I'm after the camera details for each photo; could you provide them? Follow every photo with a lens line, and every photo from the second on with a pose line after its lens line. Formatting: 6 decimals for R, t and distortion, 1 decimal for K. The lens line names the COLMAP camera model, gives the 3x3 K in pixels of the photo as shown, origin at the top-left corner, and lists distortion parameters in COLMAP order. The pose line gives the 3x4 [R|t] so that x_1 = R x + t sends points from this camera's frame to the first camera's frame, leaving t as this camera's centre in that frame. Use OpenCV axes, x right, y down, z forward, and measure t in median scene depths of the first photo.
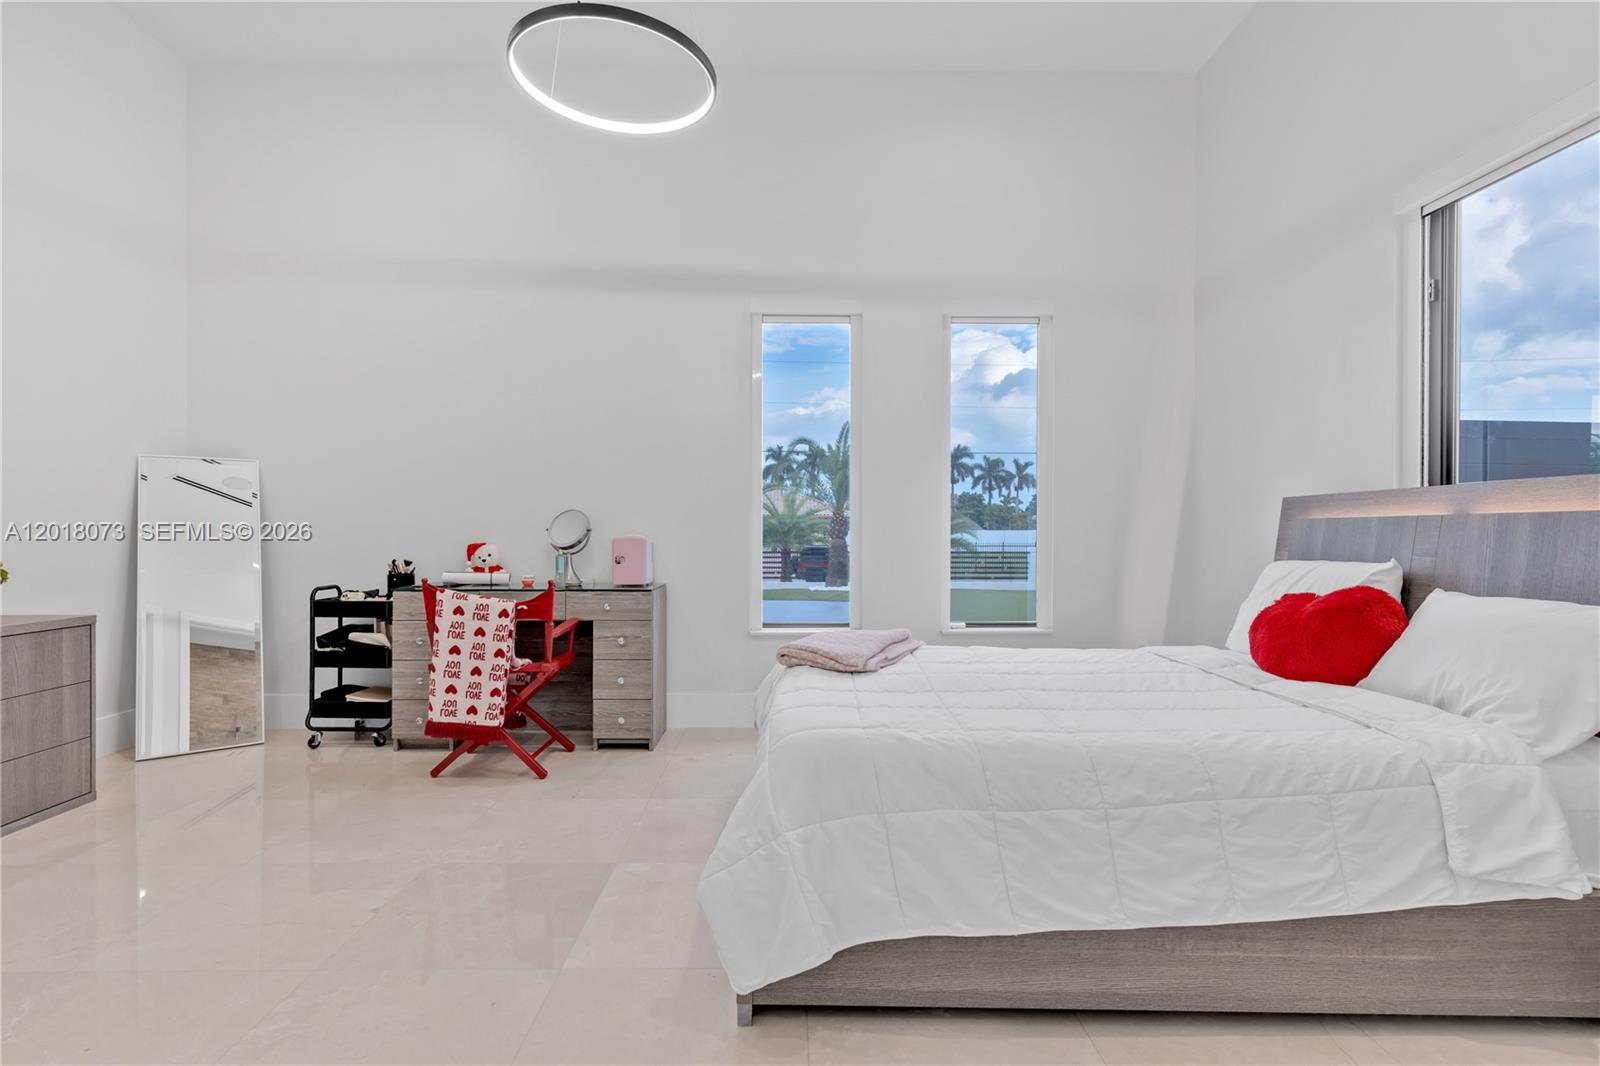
lens RADIAL K [[770.9, 0, 799.8], [0, 770.9, 534.4], [0, 0, 1]] dist [0.000591, 0.000616]
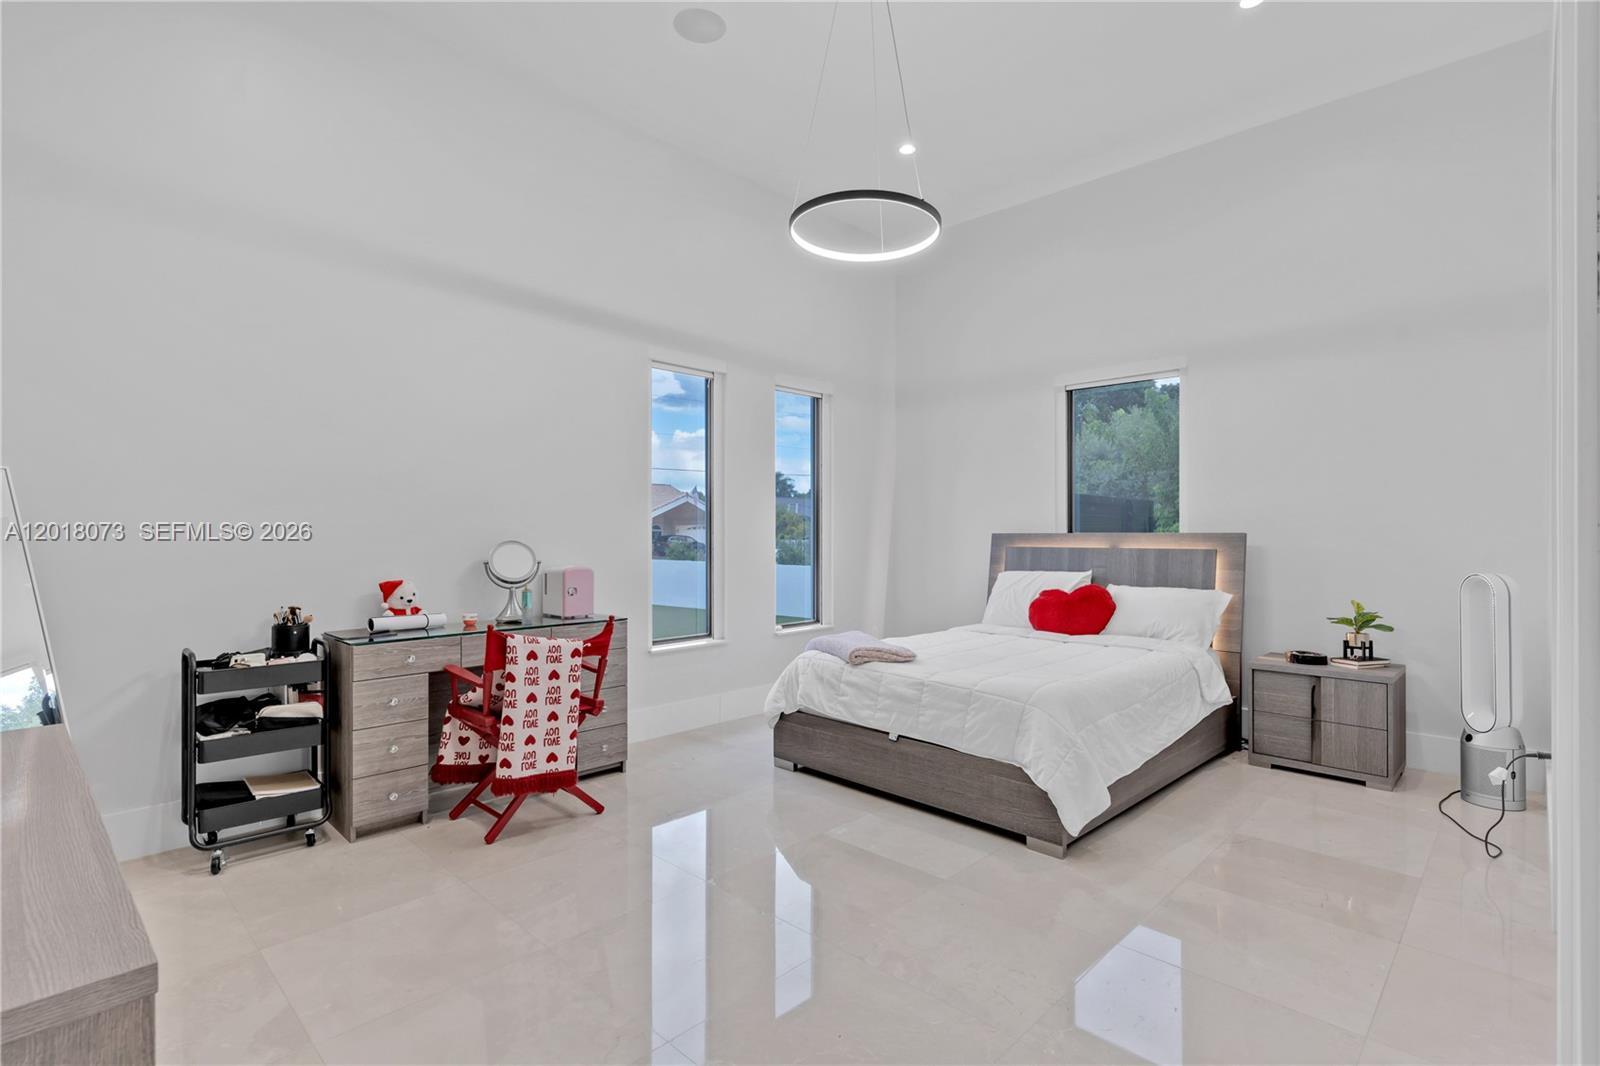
lens RADIAL K [[770.9, 0, 804.5], [0, 770.9, 531.2], [0, 0, 1]] dist [0.000591, 0.000616]
pose [[0.697585, 0.000565, 0.716502, -0.884200], [0.003505, 0.999985, -0.004201, -0.047452], [-0.716494, 0.005442, 0.697572, 0.105412]]
